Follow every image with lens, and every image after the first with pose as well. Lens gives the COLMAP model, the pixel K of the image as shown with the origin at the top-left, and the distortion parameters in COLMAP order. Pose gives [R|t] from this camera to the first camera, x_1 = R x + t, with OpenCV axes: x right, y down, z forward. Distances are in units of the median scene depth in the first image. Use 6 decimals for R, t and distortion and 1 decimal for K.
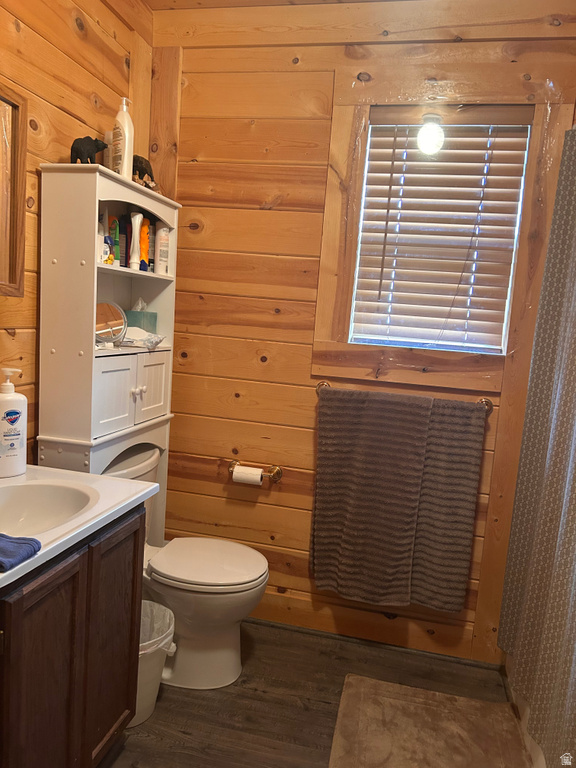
lens RADIAL K [[584.3, 0, 288.8], [0, 584.3, 381.4], [0, 0, 1]] dist [0.045077, -0.048892]
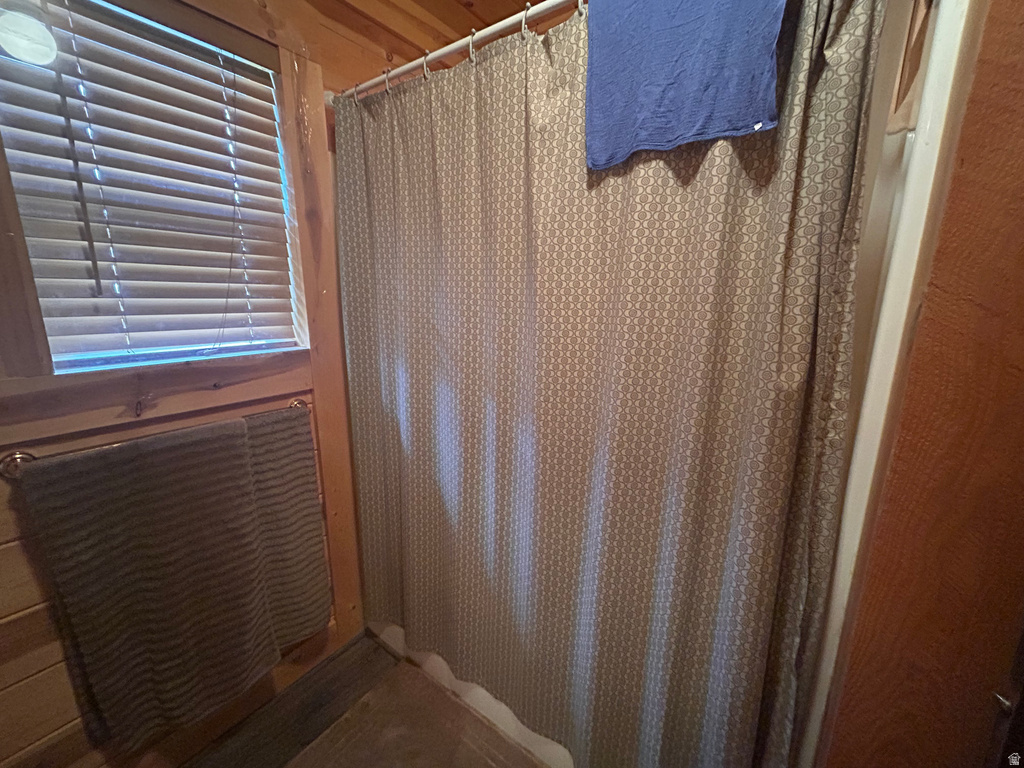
lens RADIAL K [[412.4, 0, 514.1], [0, 412.4, 381.8], [0, 0, 1]] dist [0.000169, -0.000743]
pose [[0.400987, -0.260115, 0.878379, -0.077699], [0.122375, 0.965457, 0.230036, -0.100466], [-0.907873, 0.015250, 0.418967, 0.436108]]
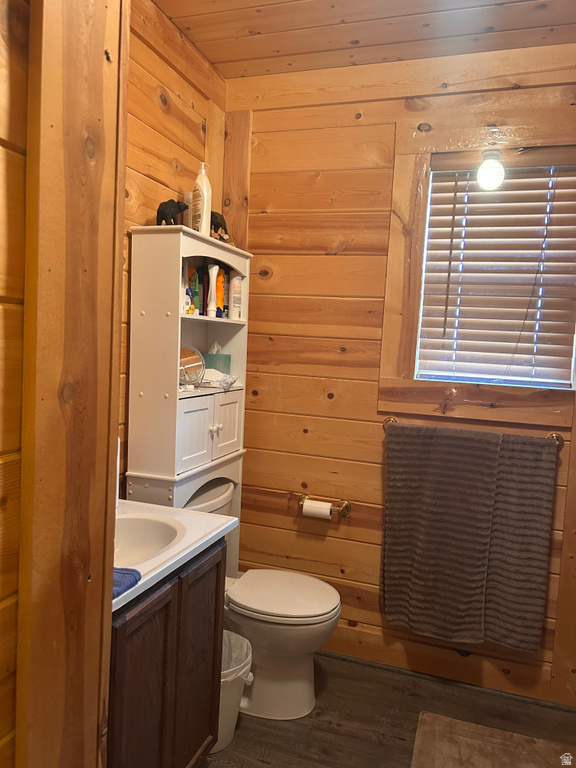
lens RADIAL K [[584.3, 0, 284.6], [0, 584.3, 381.8], [0, 0, 1]] dist [0.045077, -0.048892]
pose [[0.994287, -0.016715, -0.105419, -0.016684], [0.011608, 0.998738, -0.048874, -0.015191], [0.106103, 0.047371, 0.993226, -0.045843]]
